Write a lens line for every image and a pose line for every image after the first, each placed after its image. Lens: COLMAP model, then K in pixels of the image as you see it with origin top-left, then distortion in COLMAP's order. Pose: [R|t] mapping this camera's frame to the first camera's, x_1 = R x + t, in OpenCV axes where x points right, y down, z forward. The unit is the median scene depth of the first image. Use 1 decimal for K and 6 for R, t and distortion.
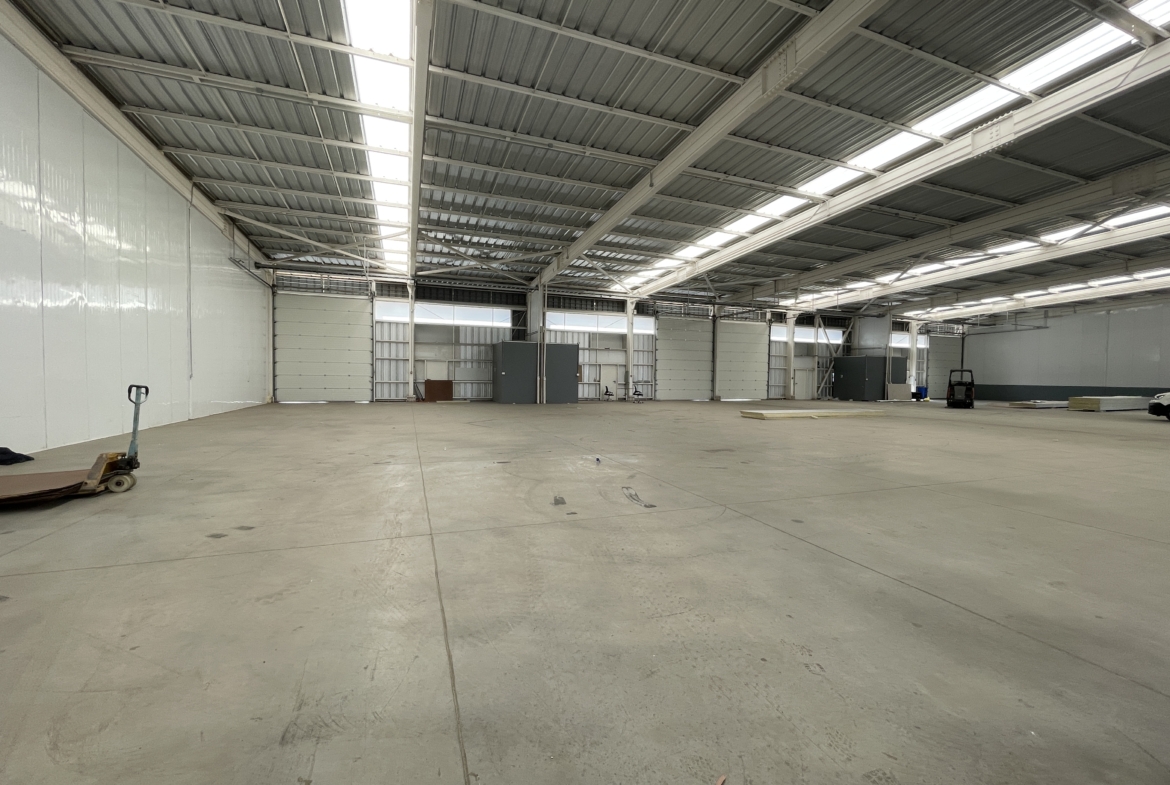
lens RADIAL K [[477.9, 0, 586.1], [0, 477.9, 390.4], [0, 0, 1]] dist [-0.002612, -0.000021]
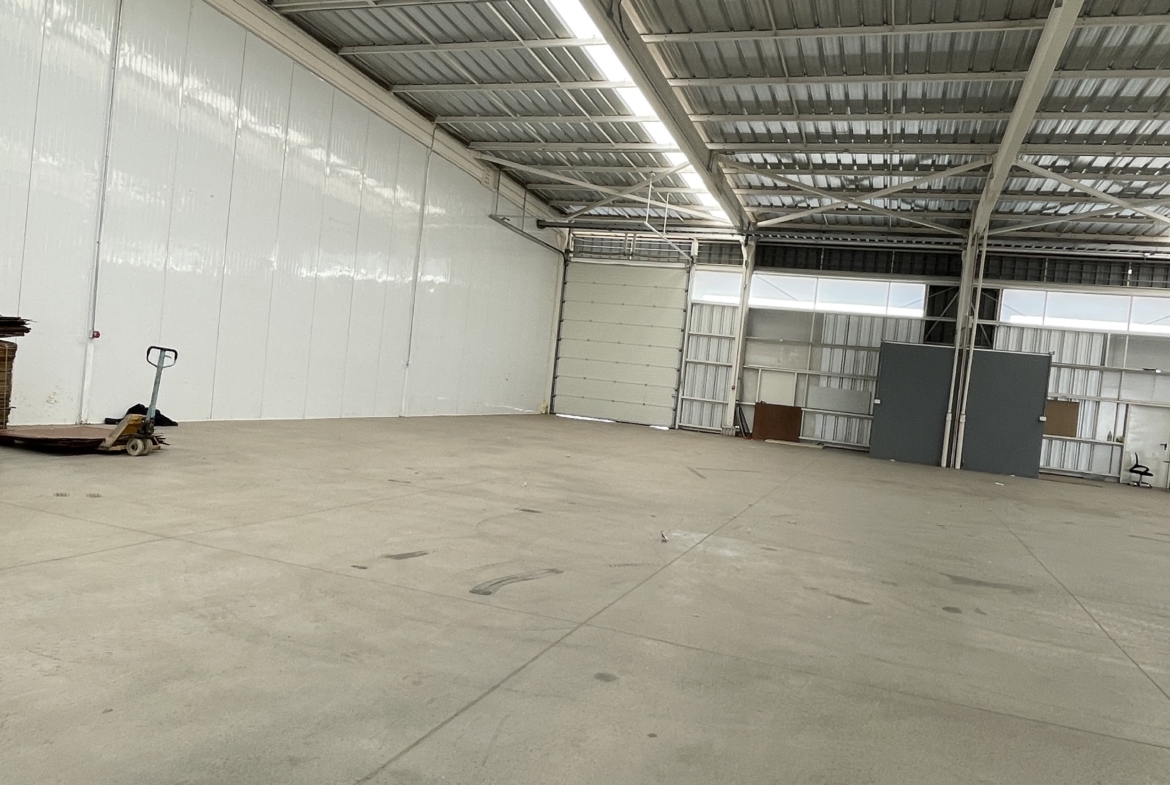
lens RADIAL K [[849.7, 0, 585.0], [0, 849.7, 392.5], [0, 0, 1]] dist [0.000512, -0.002870]
pose [[0.754561, 0.077989, -0.651579, 0.195165], [-0.111221, 0.993747, -0.009855, 0.000162], [0.646736, 0.079906, 0.758517, 0.064584]]
